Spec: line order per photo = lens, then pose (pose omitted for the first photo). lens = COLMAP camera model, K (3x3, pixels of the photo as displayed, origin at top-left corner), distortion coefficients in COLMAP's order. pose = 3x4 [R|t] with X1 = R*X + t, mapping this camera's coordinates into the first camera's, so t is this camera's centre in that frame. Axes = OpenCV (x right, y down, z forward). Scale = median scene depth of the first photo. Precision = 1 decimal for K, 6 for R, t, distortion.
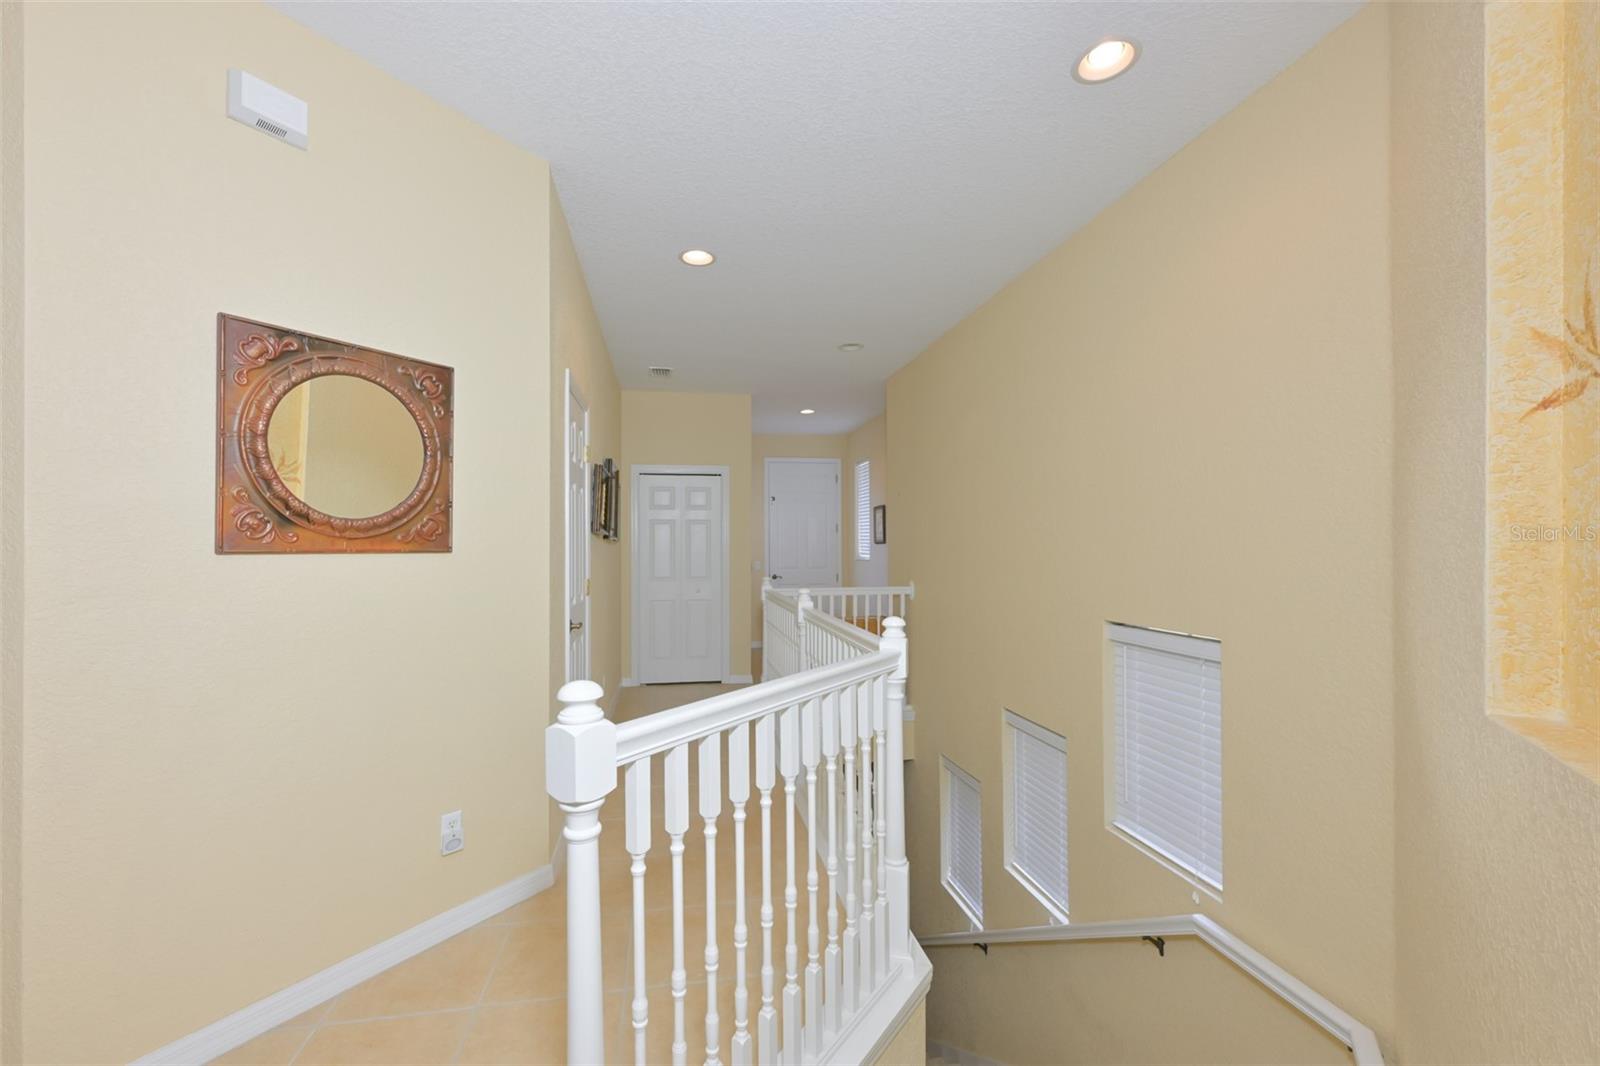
lens RADIAL K [[643.9, 0, 789.7], [0, 643.9, 540.7], [0, 0, 1]] dist [0.007790, -0.003183]
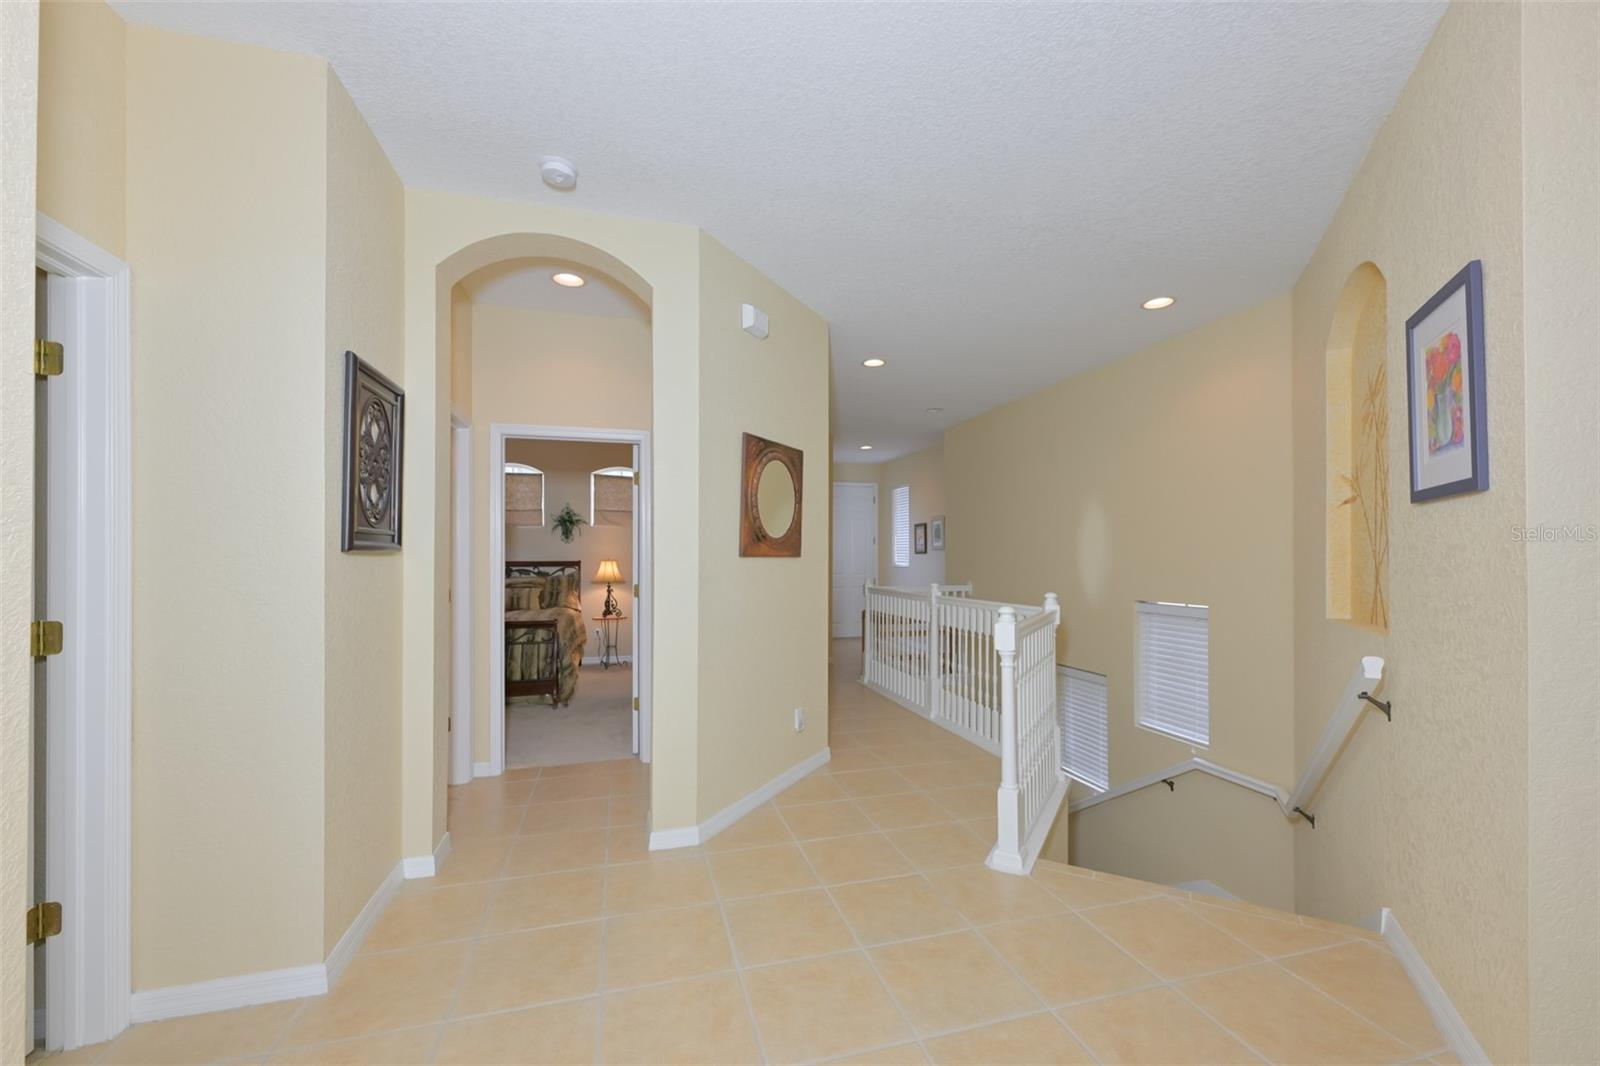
lens RADIAL K [[643.9, 0, 812.5], [0, 643.9, 548.0], [0, 0, 1]] dist [0.007790, -0.003183]
pose [[0.993647, 0.004342, 0.112456, -0.645233], [-0.003810, 0.999981, -0.004945, 0.001664], [-0.112475, 0.004486, 0.993644, -0.684450]]
